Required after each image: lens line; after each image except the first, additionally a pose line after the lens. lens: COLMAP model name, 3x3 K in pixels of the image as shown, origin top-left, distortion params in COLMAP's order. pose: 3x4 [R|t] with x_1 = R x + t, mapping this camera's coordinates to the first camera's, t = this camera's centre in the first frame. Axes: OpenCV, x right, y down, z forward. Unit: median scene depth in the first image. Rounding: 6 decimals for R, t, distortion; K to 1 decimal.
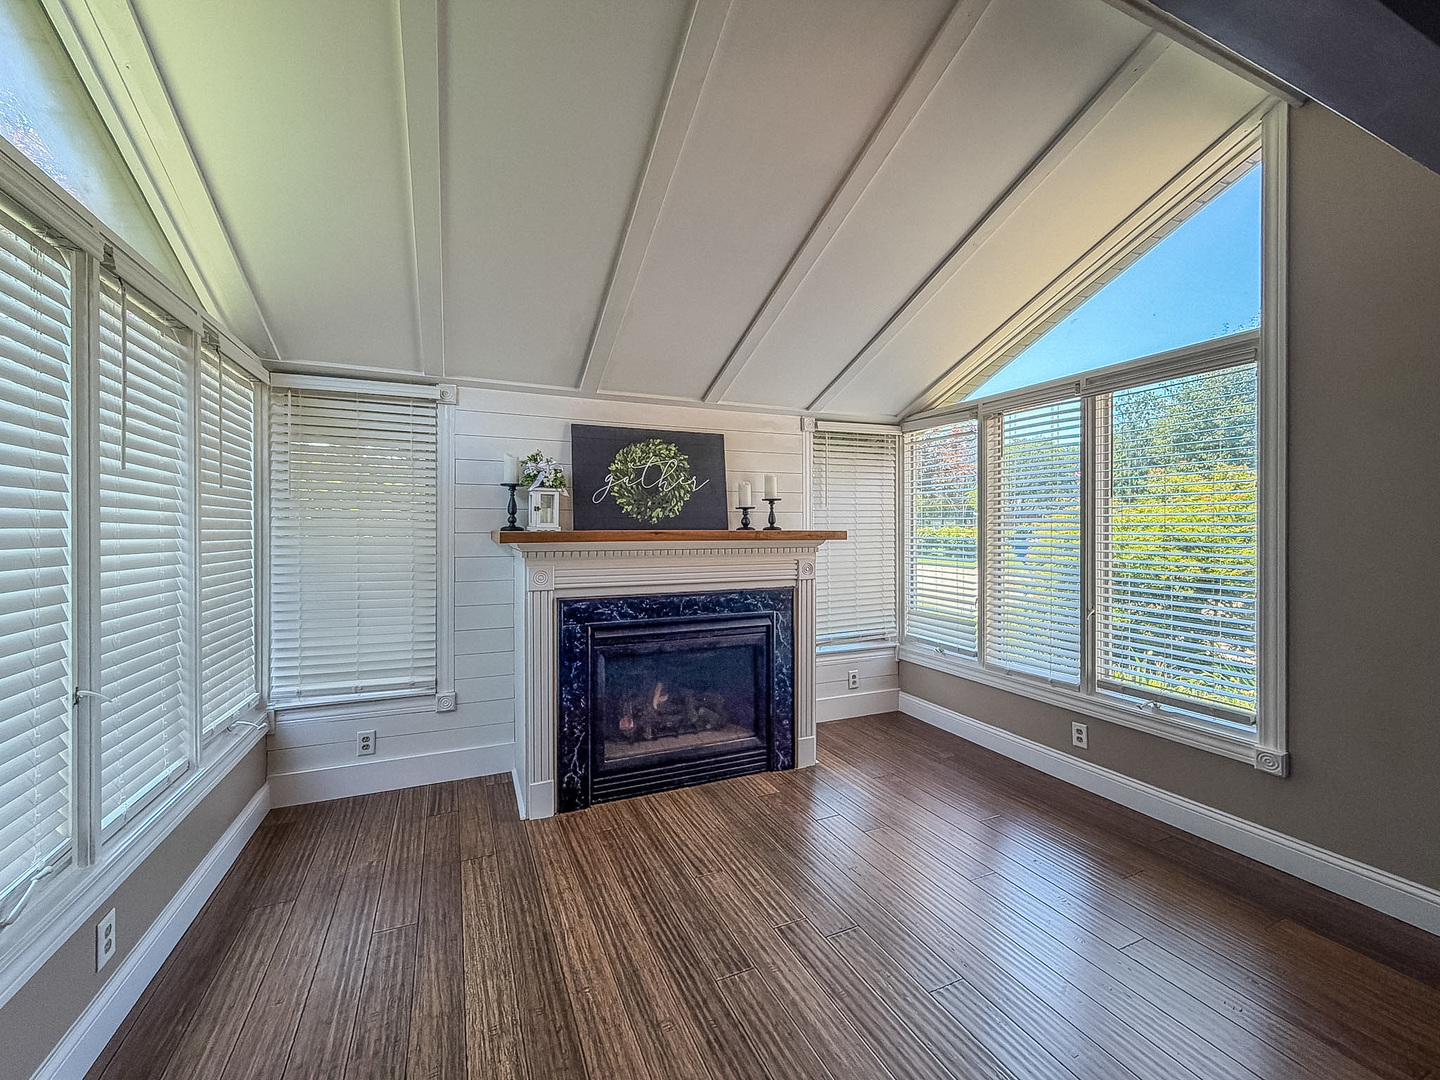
lens RADIAL K [[593.6, 0, 723.4], [0, 593.6, 539.2], [0, 0, 1]] dist [-0.000064, 0.000389]
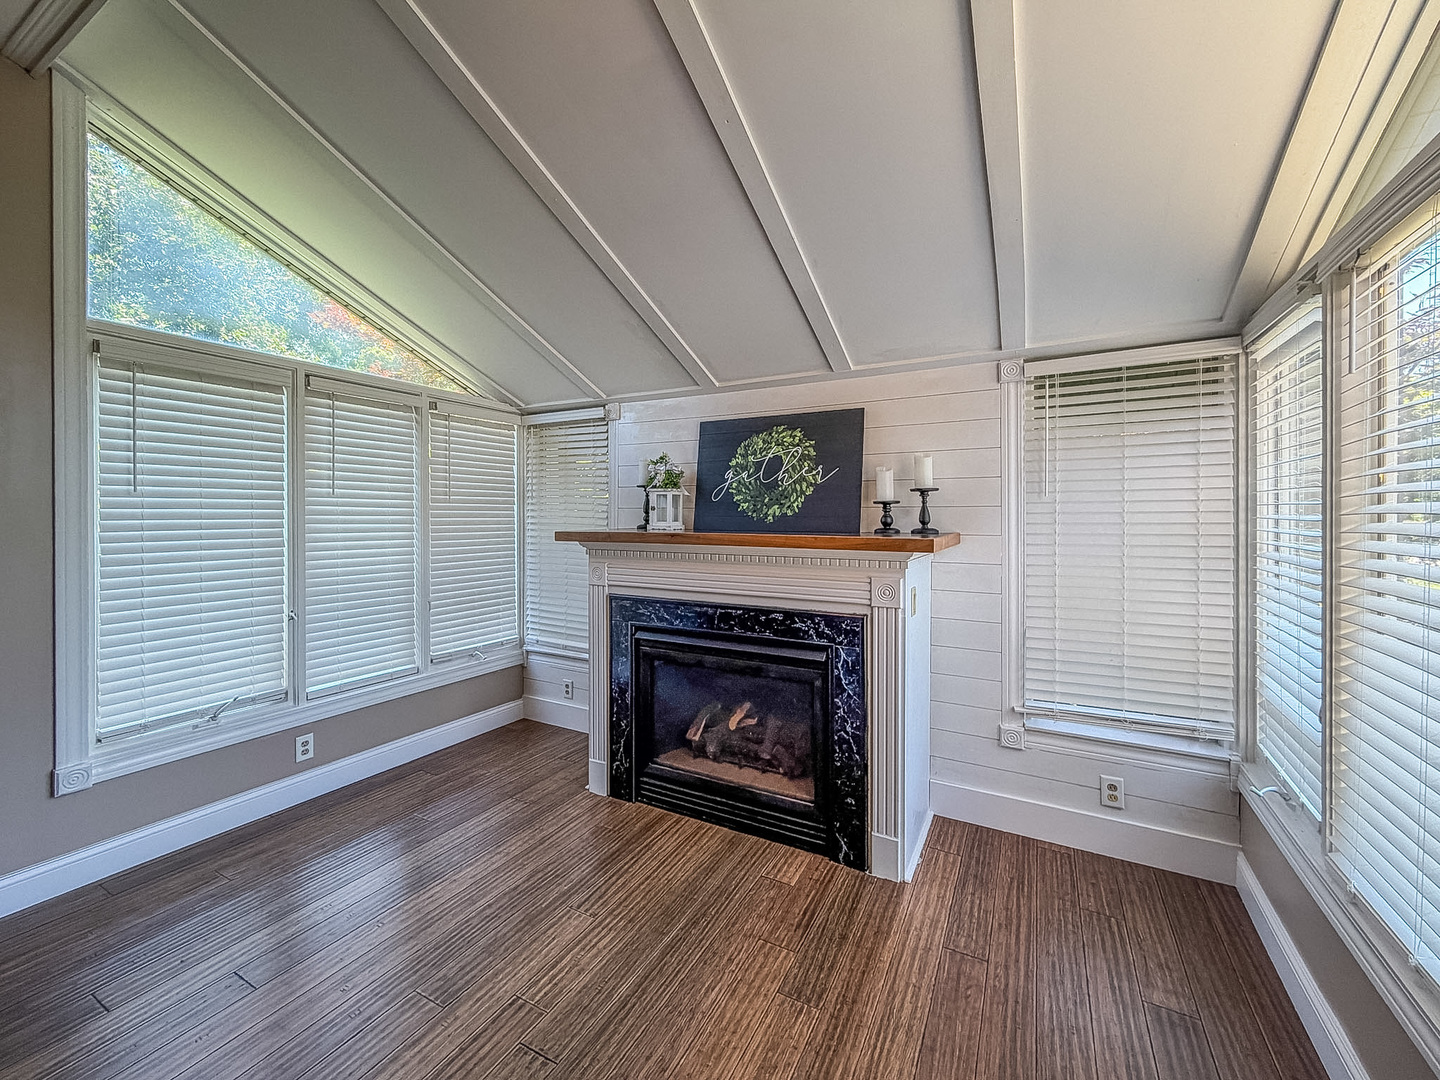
lens RADIAL K [[596.6, 0, 699.4], [0, 596.6, 522.6], [0, 0, 1]] dist [-0.000038, -0.000012]
pose [[0.596249, 0.012815, -0.802697, 0.564086], [-0.016548, 0.999856, 0.003671, -0.029301], [0.802629, 0.011094, 0.596375, 0.408851]]
